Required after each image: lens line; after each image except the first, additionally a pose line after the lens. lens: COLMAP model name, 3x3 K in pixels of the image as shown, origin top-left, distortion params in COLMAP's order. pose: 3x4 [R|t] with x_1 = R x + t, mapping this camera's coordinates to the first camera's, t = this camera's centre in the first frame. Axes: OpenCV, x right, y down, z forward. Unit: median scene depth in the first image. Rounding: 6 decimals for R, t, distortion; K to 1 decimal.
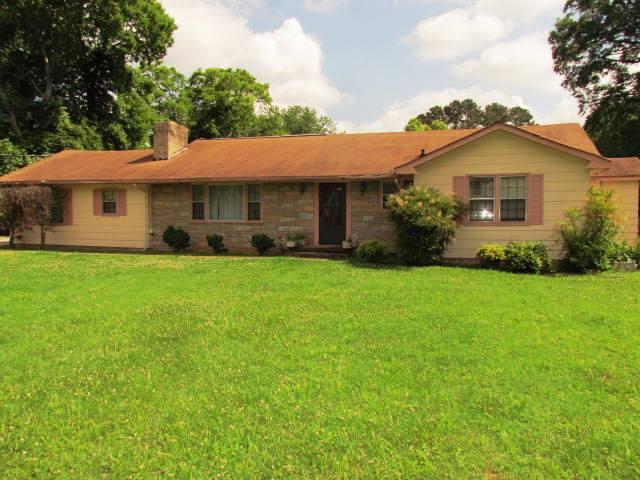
lens RADIAL K [[519.7, 0, 321.4], [0, 519.7, 237.8], [0, 0, 1]] dist [-0.006973, -0.008572]
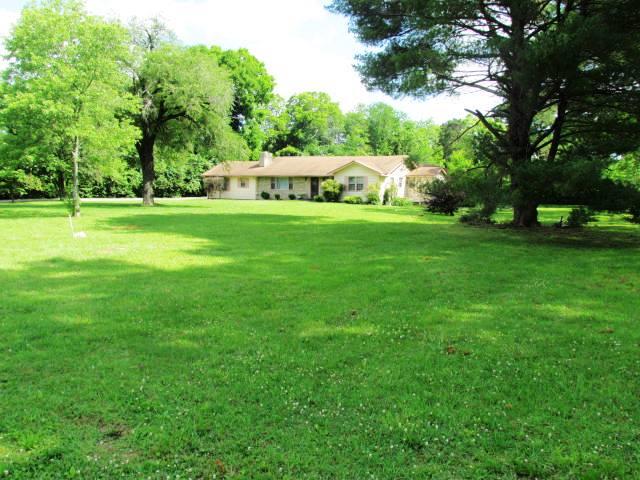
lens RADIAL K [[668.9, 0, 324.0], [0, 668.9, 244.0], [0, 0, 1]] dist [-0.034698, 0.000000]
pose [[0.970809, 0.031421, -0.237785, 0.930350], [-0.024057, 0.999139, 0.033807, 0.136083], [0.238643, -0.027099, 0.970729, -2.536718]]
